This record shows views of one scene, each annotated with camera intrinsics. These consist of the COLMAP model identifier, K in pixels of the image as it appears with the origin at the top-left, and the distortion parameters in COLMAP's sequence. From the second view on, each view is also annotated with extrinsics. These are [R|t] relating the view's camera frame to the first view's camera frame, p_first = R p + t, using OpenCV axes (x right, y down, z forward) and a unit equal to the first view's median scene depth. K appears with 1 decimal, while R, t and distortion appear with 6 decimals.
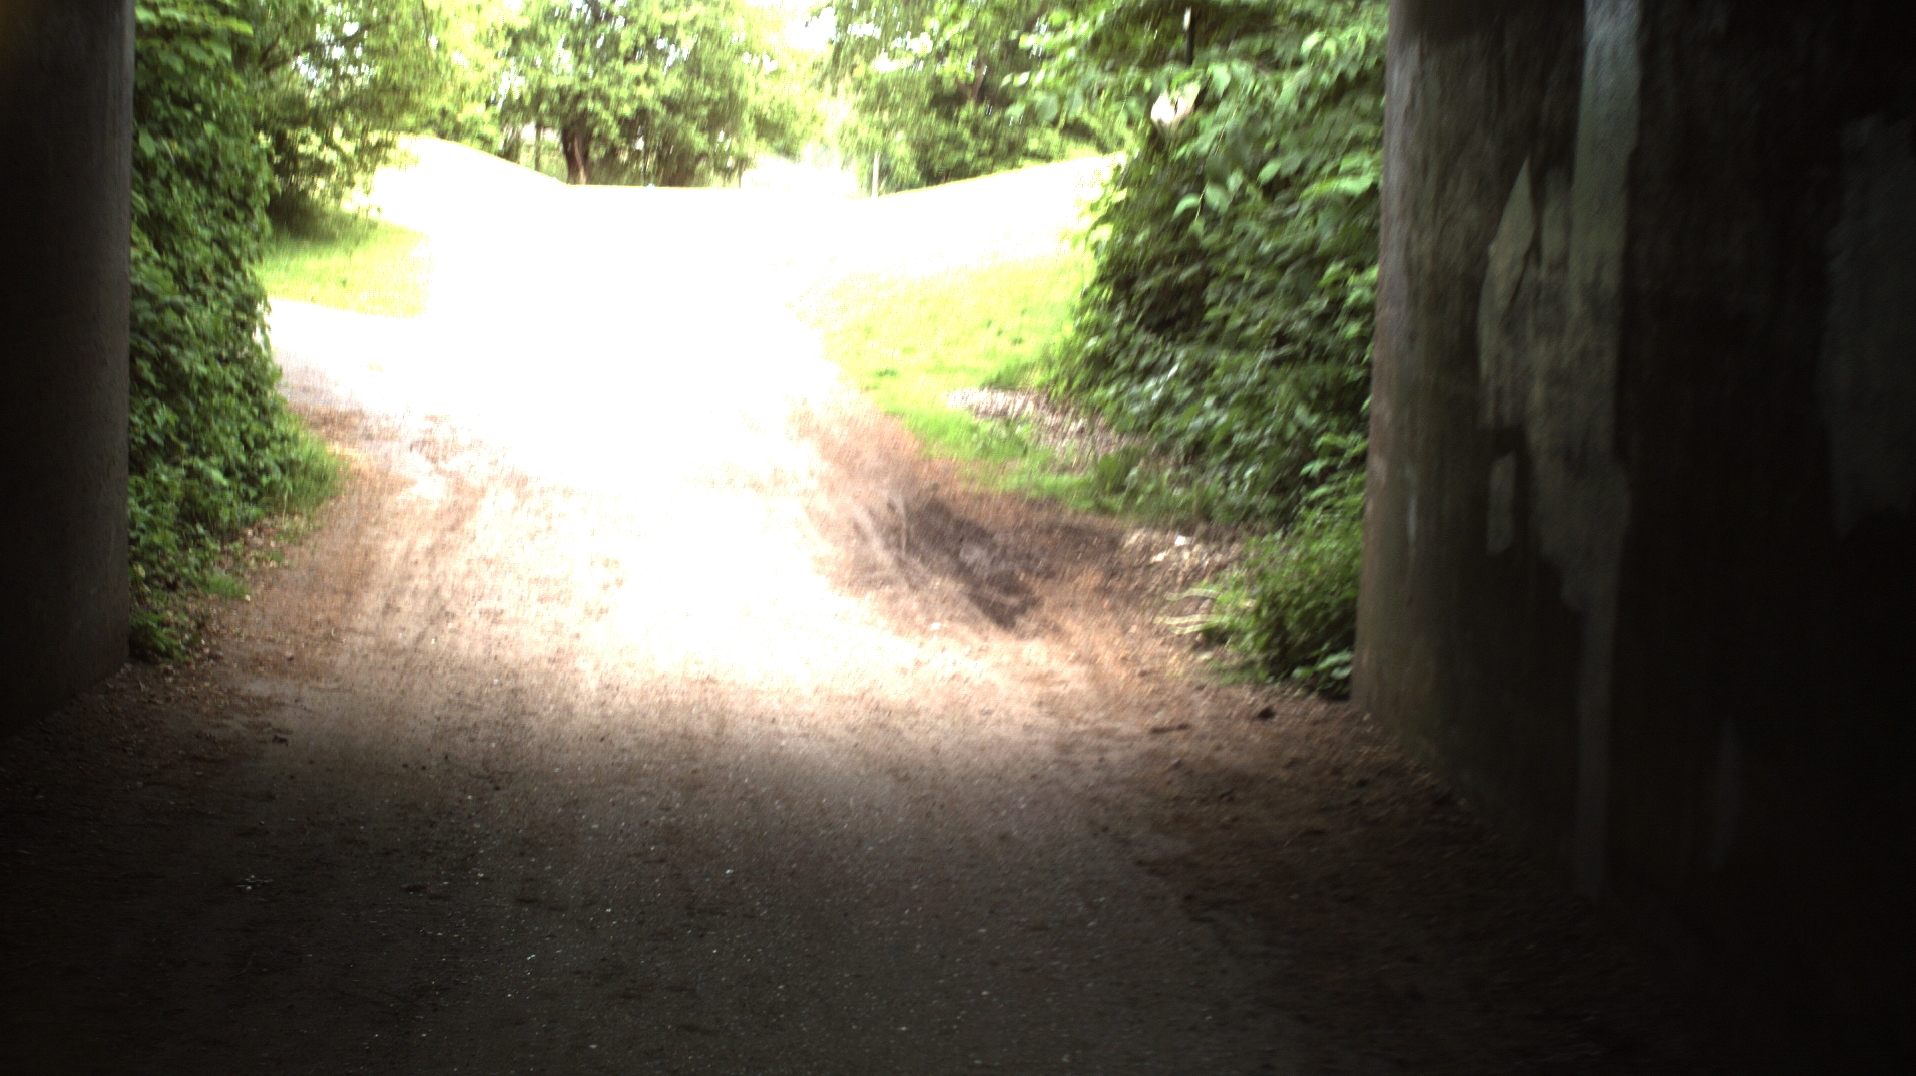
lens RADIAL K [[3369.8, 0, 958.0], [0, 3369.8, 538.0], [0, 0, 1]] dist [-0.294852, 0.297318]
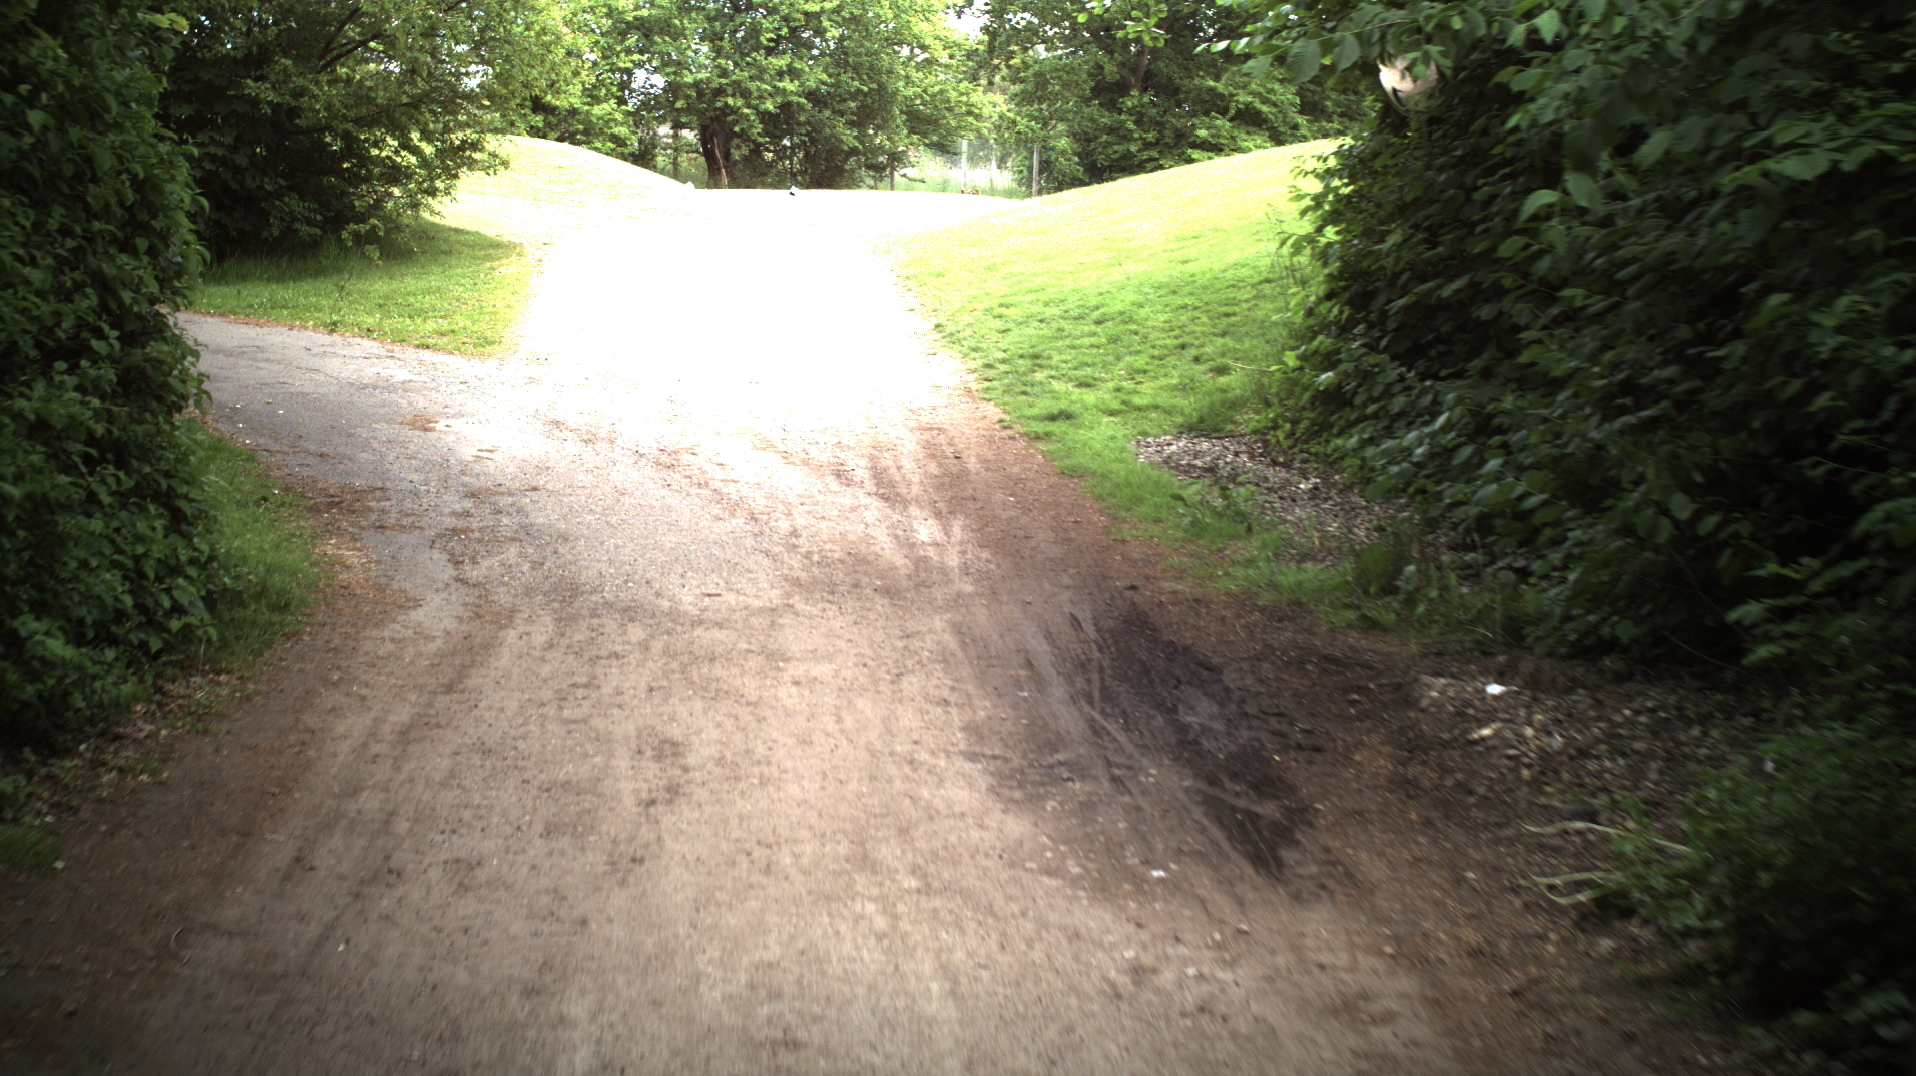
lens RADIAL K [[3369.8, 0, 958.0], [0, 3369.8, 538.0], [0, 0, 1]] dist [-0.294852, 0.297318]
pose [[0.998629, -0.017803, -0.049226, -0.002244], [0.017881, 0.999839, 0.001148, -0.007106], [0.049198, -0.002027, 0.998787, 0.067109]]
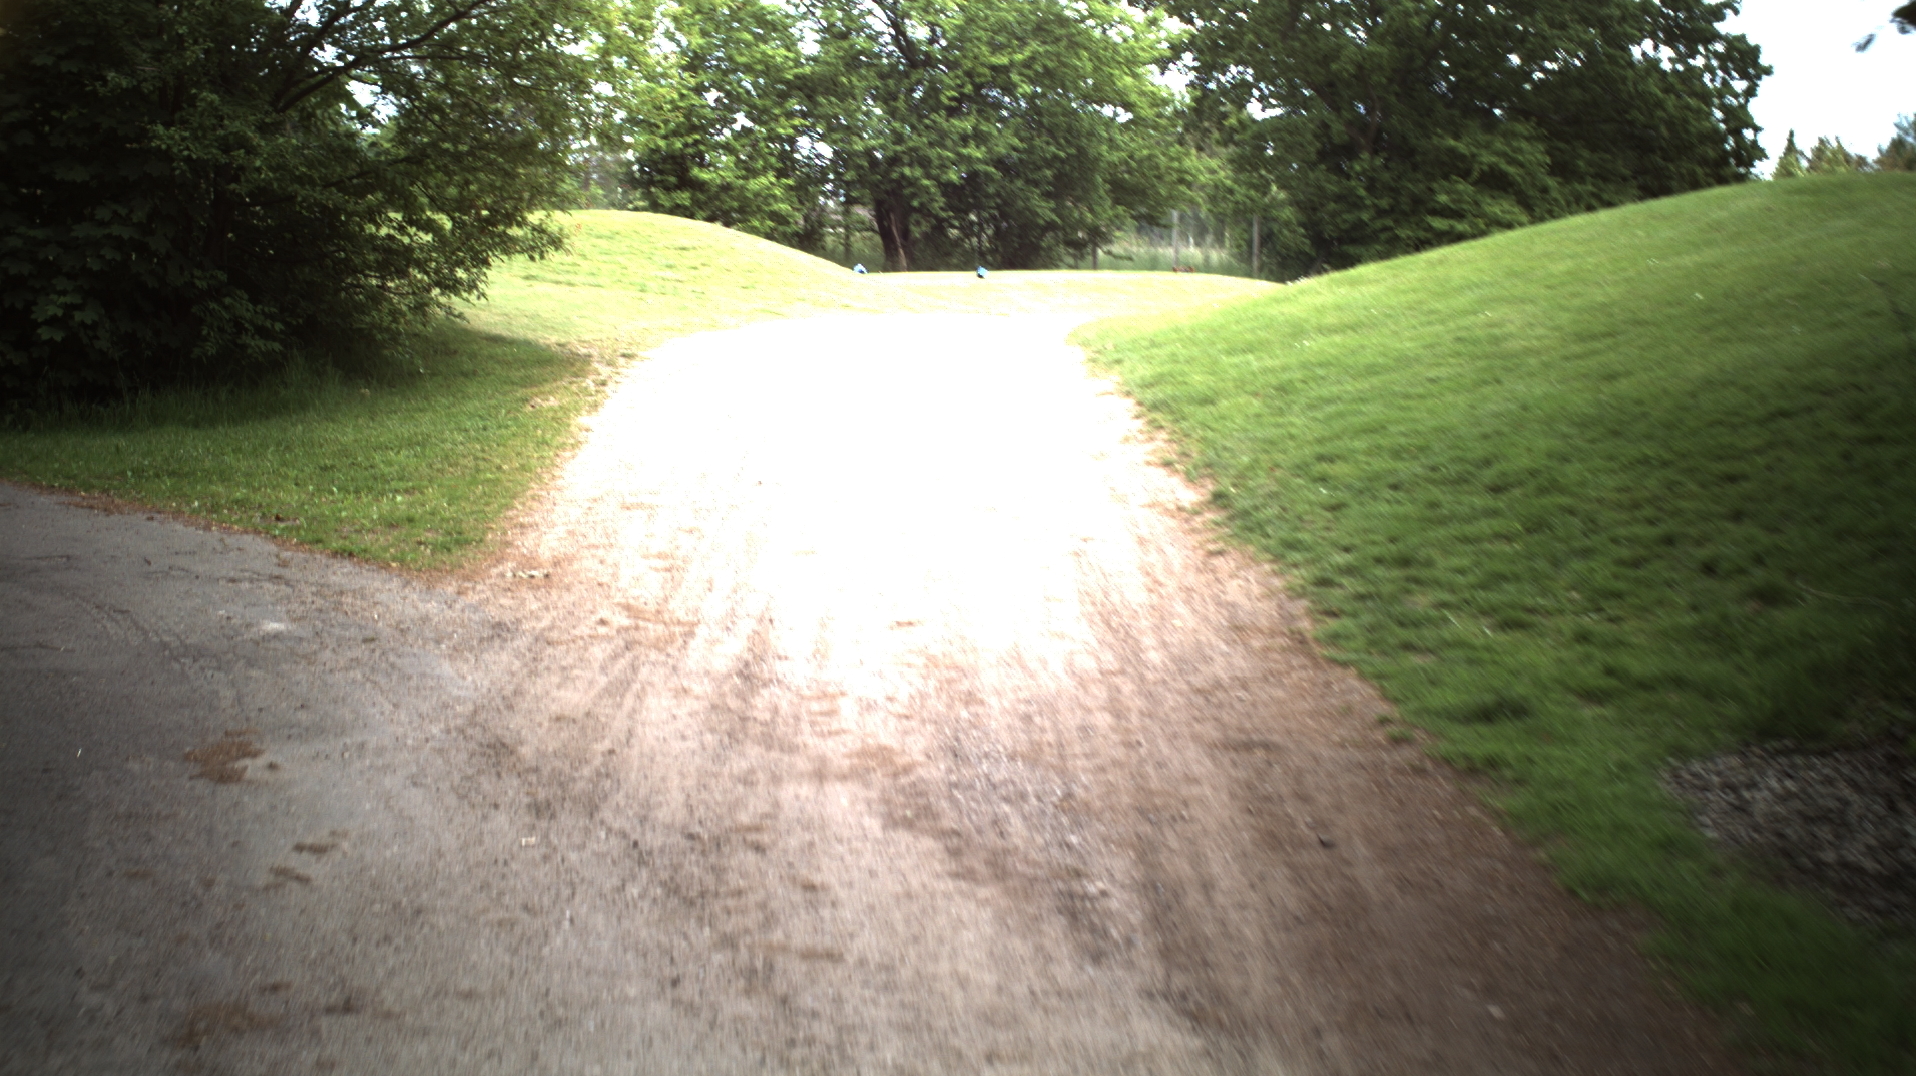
lens RADIAL K [[3369.8, 0, 958.0], [0, 3369.8, 538.0], [0, 0, 1]] dist [-0.294852, 0.297318]
pose [[0.993570, -0.036813, -0.107069, -0.014283], [0.034399, 0.999113, -0.024306, -0.020906], [0.107869, 0.020467, 0.993954, 0.199941]]
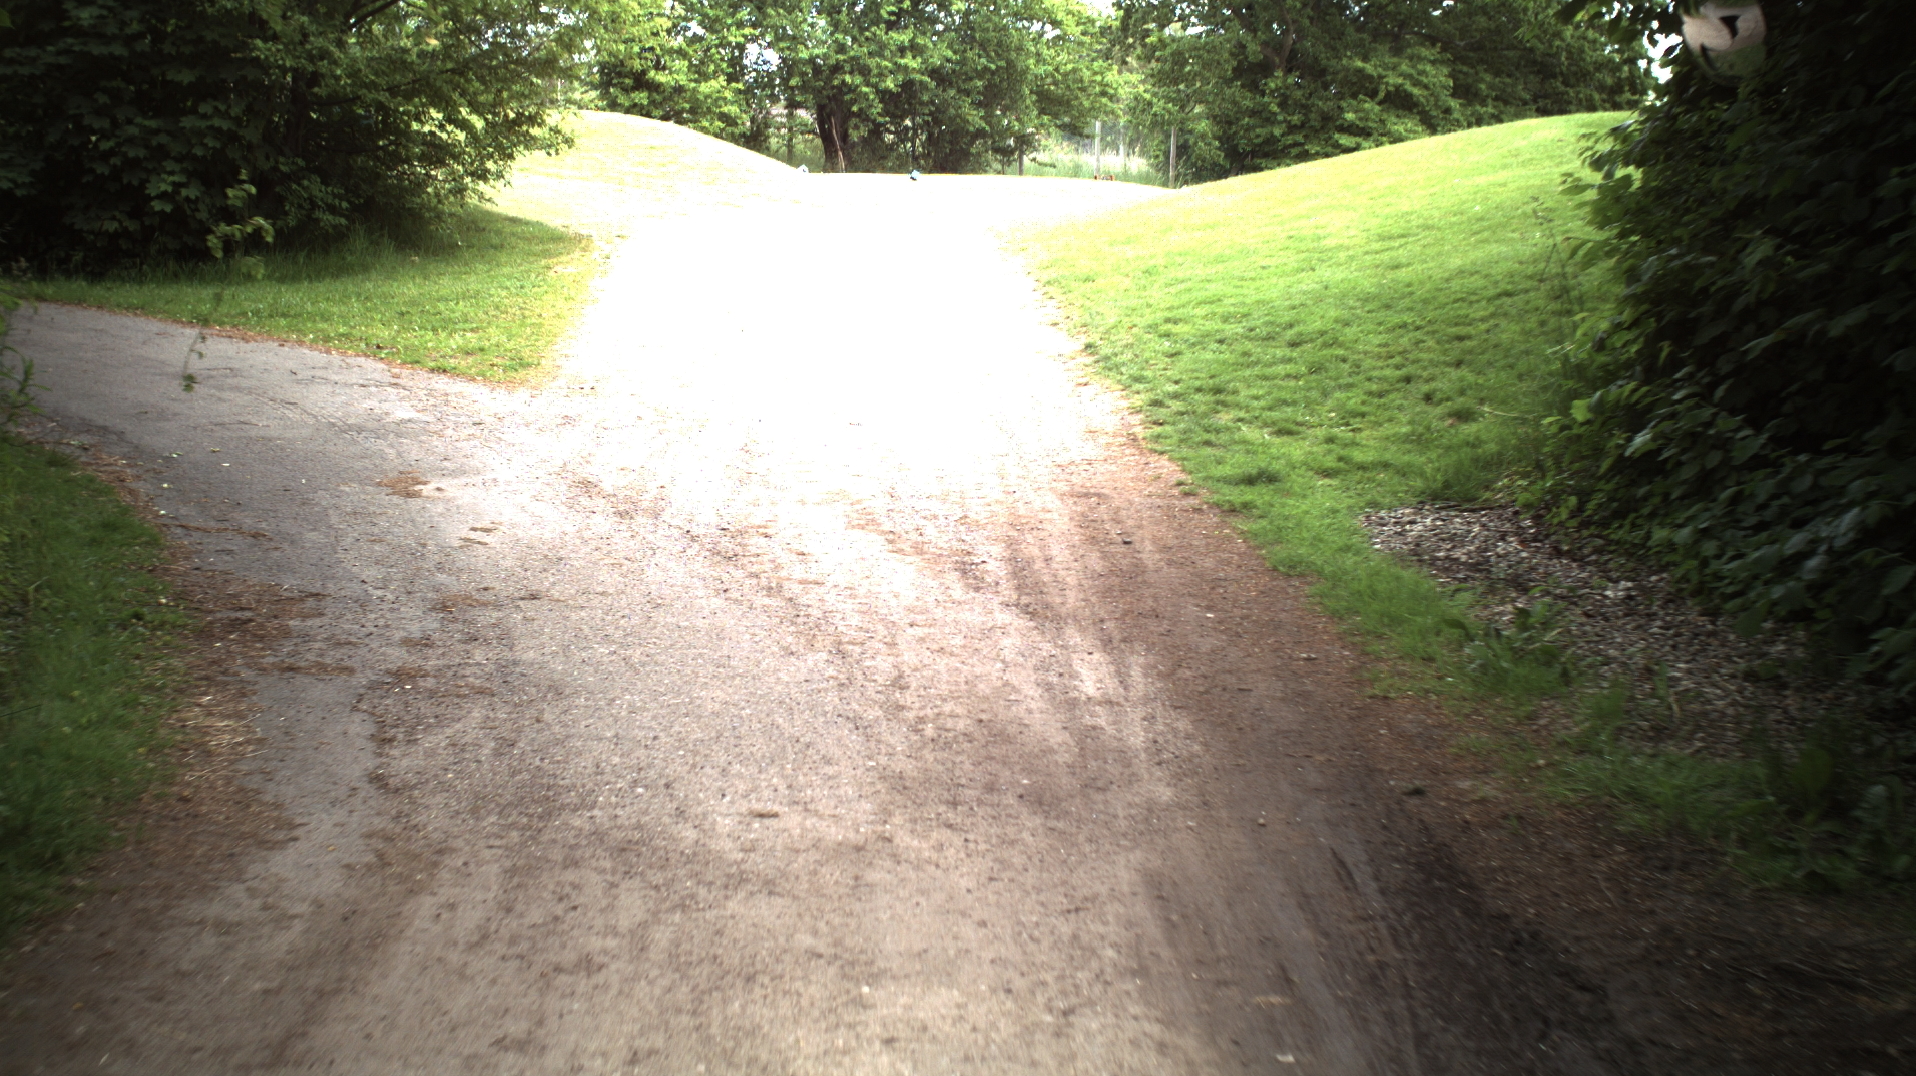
lens RADIAL K [[3369.8, 0, 958.0], [0, 3369.8, 538.0], [0, 0, 1]] dist [-0.294852, 0.297318]
pose [[0.996296, -0.009737, -0.085438, -0.007988], [0.010211, 0.999935, 0.005110, -0.014052], [0.085382, -0.005964, 0.996330, 0.133936]]
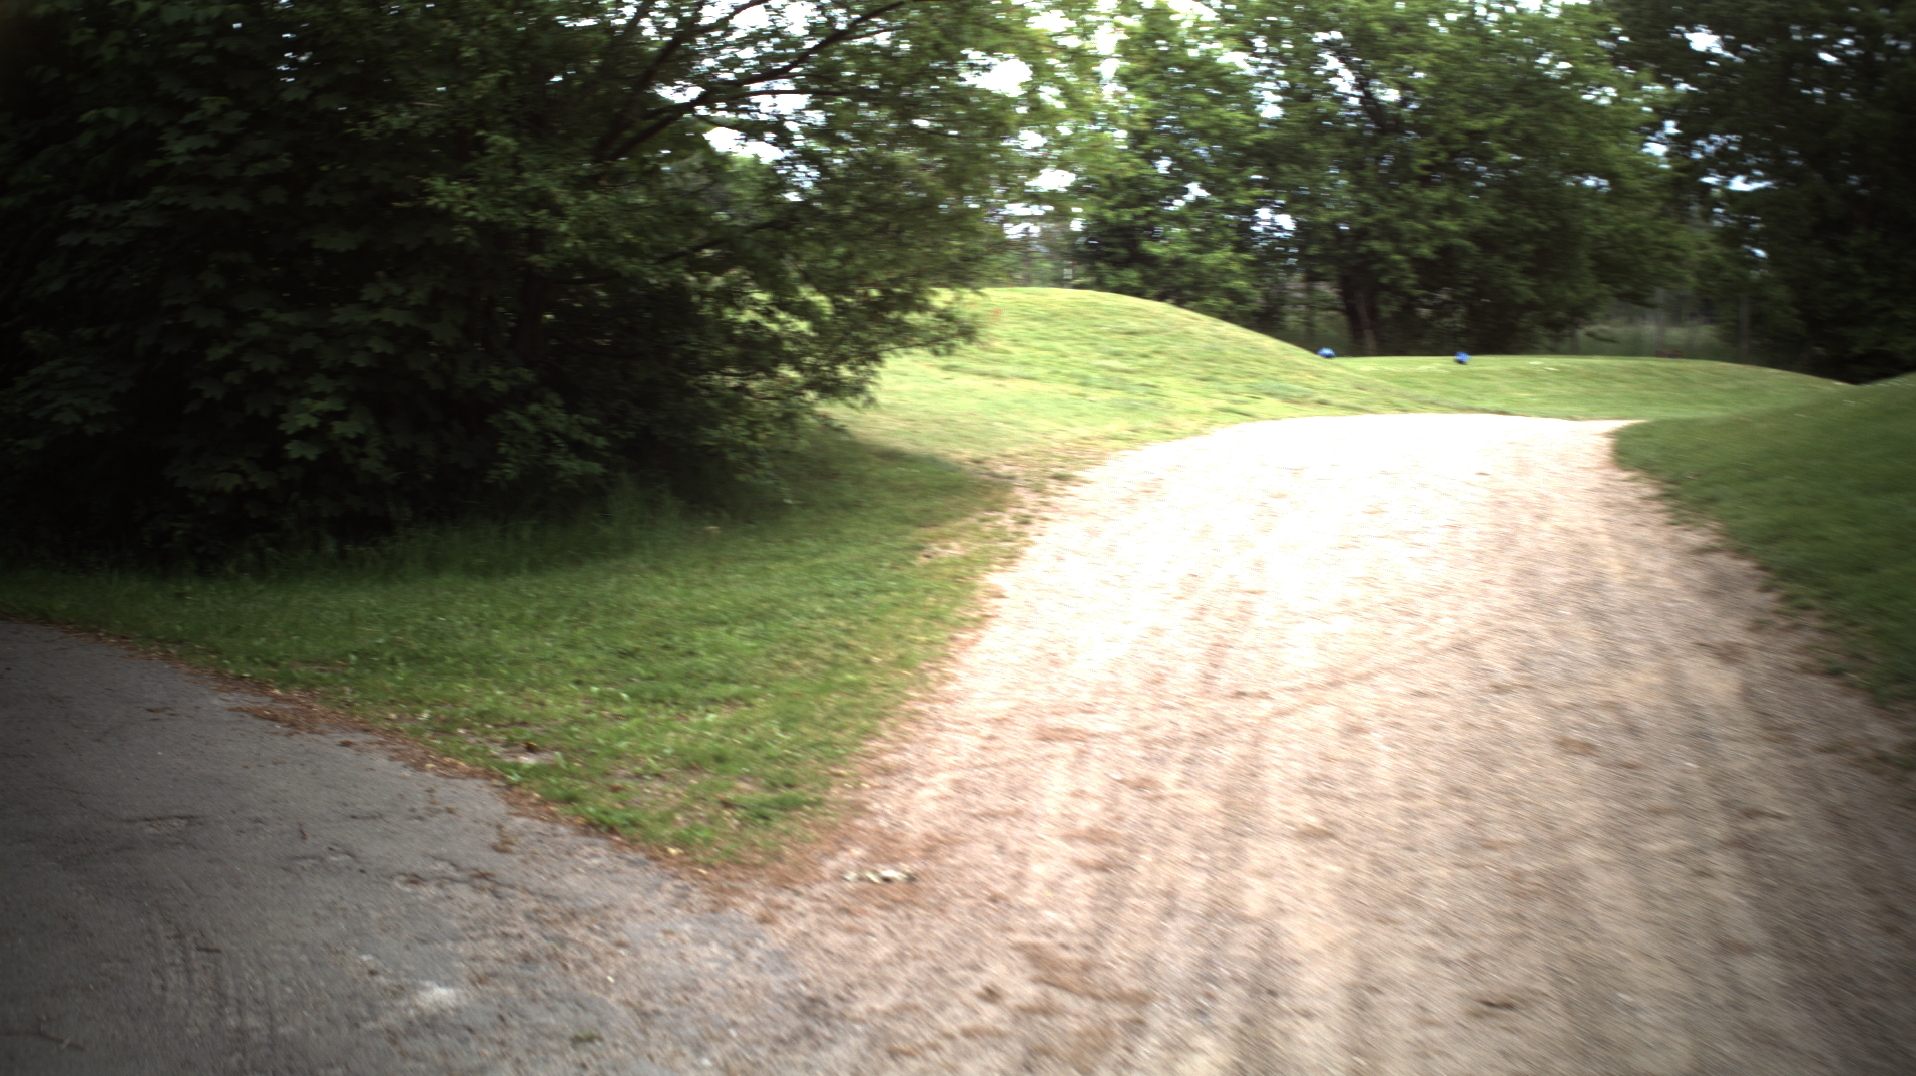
lens RADIAL K [[3369.8, 0, 958.0], [0, 3369.8, 538.0], [0, 0, 1]] dist [-0.294852, 0.297318]
pose [[0.971019, -0.031254, -0.236950, -0.026692], [0.019932, 0.998549, -0.050031, -0.029785], [0.238170, 0.043858, 0.970233, 0.266002]]
